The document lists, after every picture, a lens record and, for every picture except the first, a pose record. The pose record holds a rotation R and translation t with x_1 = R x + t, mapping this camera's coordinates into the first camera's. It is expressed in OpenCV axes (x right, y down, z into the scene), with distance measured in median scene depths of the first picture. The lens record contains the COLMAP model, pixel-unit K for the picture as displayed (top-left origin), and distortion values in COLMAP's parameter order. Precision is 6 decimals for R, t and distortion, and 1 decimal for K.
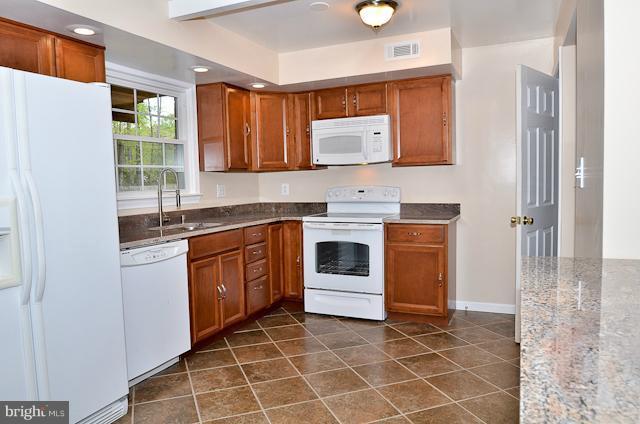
lens RADIAL K [[440.5, 0, 324.7], [0, 440.5, 212.0], [0, 0, 1]] dist [-0.007076, -0.002053]
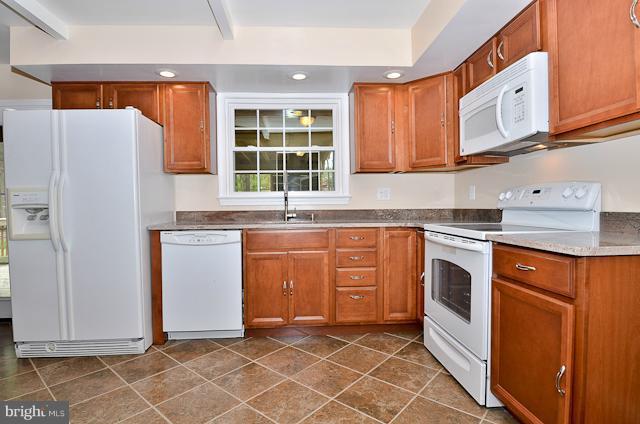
lens RADIAL K [[330.7, 0, 321.3], [0, 330.7, 212.9], [0, 0, 1]] dist [-0.004220, -0.001656]
pose [[0.484366, 0.034996, -0.874165, 0.397348], [-0.062060, 0.998057, 0.005569, -0.000722], [0.872662, 0.051553, 0.485597, 0.579116]]
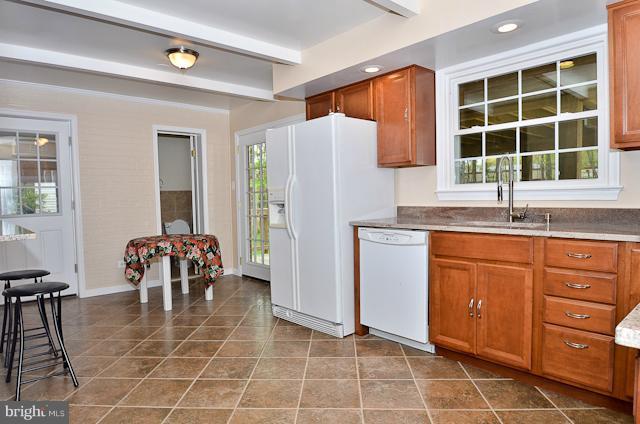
lens RADIAL K [[409.0, 0, 330.8], [0, 409.0, 214.6], [0, 0, 1]] dist [-0.002146, -0.001057]
pose [[-0.374676, 0.071534, -0.924392, 0.463755], [-0.041462, 0.994729, 0.093783, -0.040979], [0.926228, 0.073466, -0.369735, 0.862111]]
